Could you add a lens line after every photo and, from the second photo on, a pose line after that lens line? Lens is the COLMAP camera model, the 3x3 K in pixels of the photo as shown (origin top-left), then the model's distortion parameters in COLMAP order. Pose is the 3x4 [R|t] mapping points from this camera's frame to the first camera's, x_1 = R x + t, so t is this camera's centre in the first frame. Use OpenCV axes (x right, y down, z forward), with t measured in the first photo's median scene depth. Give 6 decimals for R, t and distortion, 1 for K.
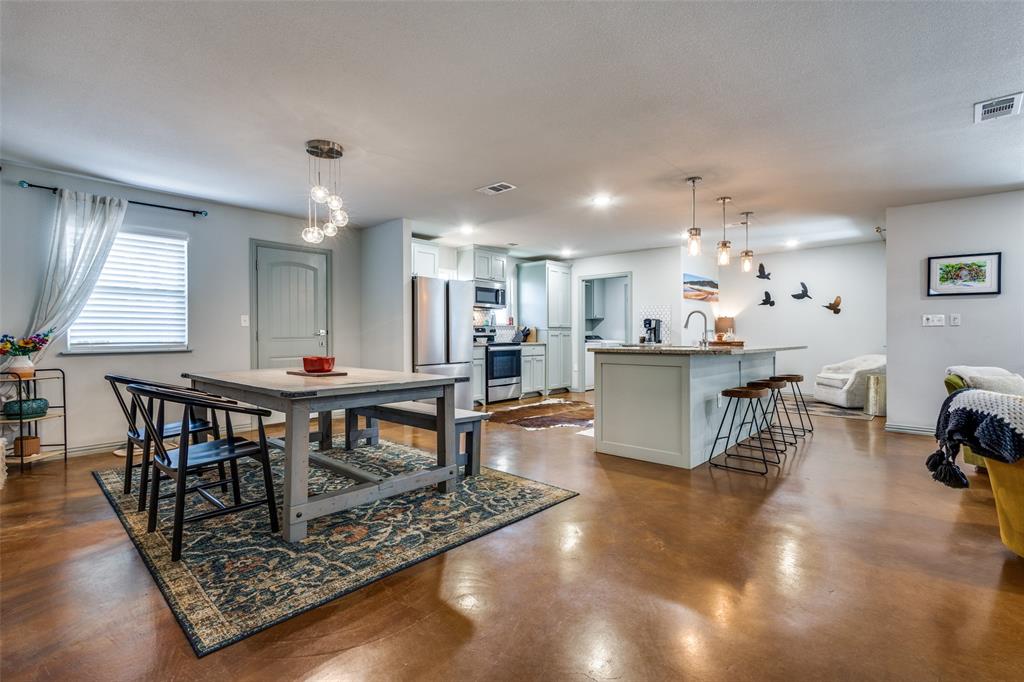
lens RADIAL K [[475.4, 0, 513.2], [0, 475.4, 336.0], [0, 0, 1]] dist [0.011498, -0.001414]
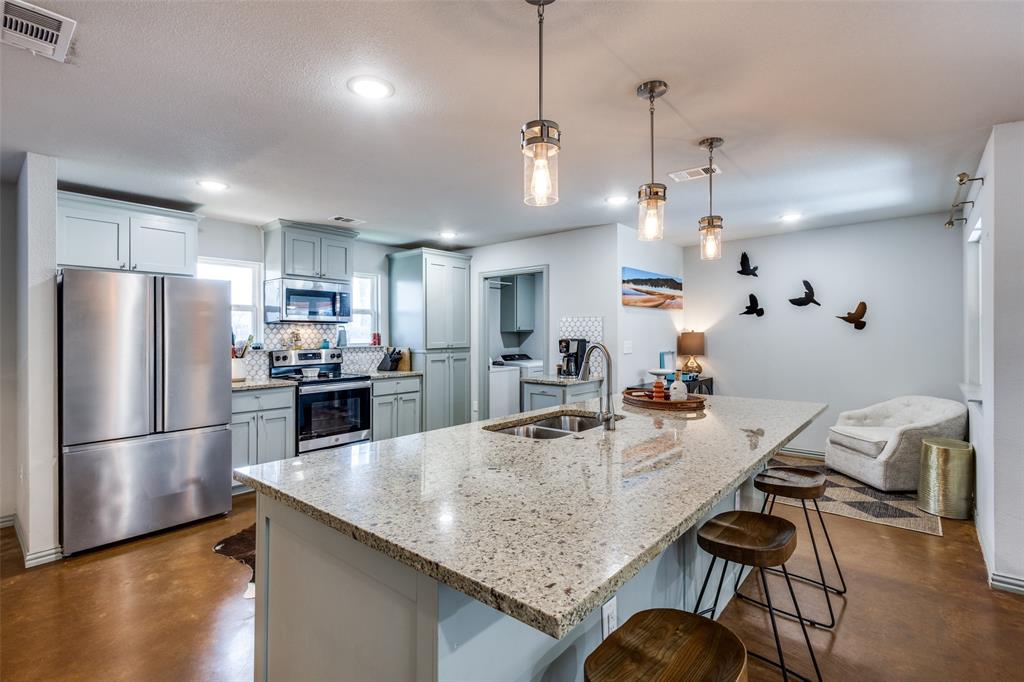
lens RADIAL K [[475.4, 0, 512.5], [0, 475.4, 340.5], [0, 0, 1]] dist [0.011498, -0.001414]
pose [[0.999829, -0.004519, 0.017931, 0.189291], [0.004336, 0.999939, 0.010206, -0.037938], [-0.017976, -0.010126, 0.999787, 0.348397]]
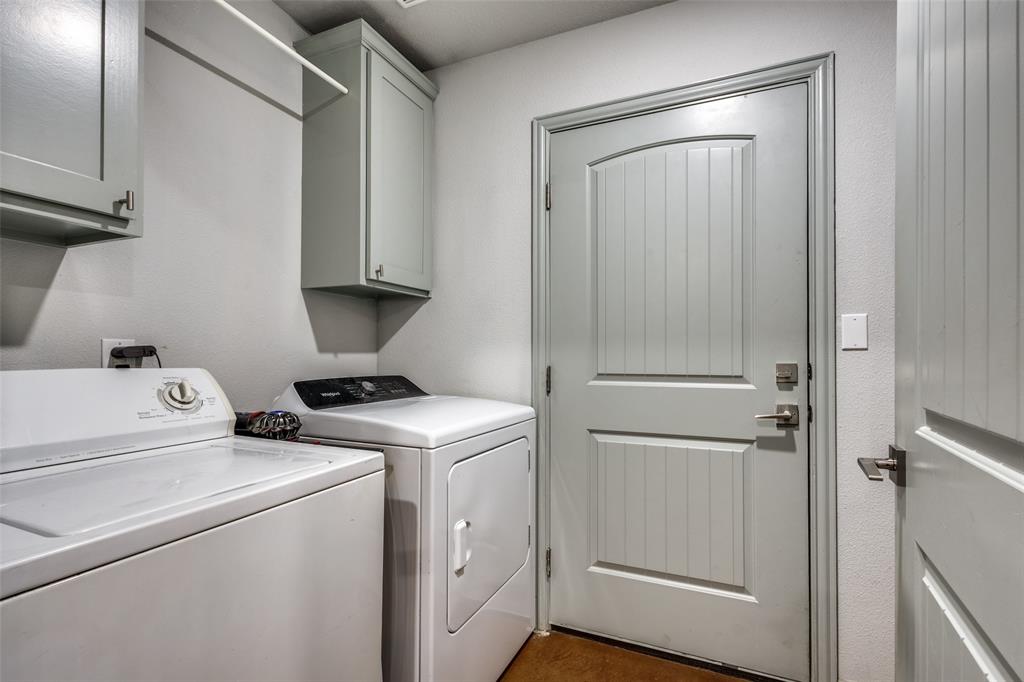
lens RADIAL K [[472.0, 0, 511.4], [0, 472.0, 346.7], [0, 0, 1]] dist [0.001454, 0.000214]
pose [[0.952146, -0.003490, 0.305625, 0.210201], [0.006998, 0.999922, -0.010385, -0.013279], [-0.305565, 0.012027, 0.952095, 1.030651]]
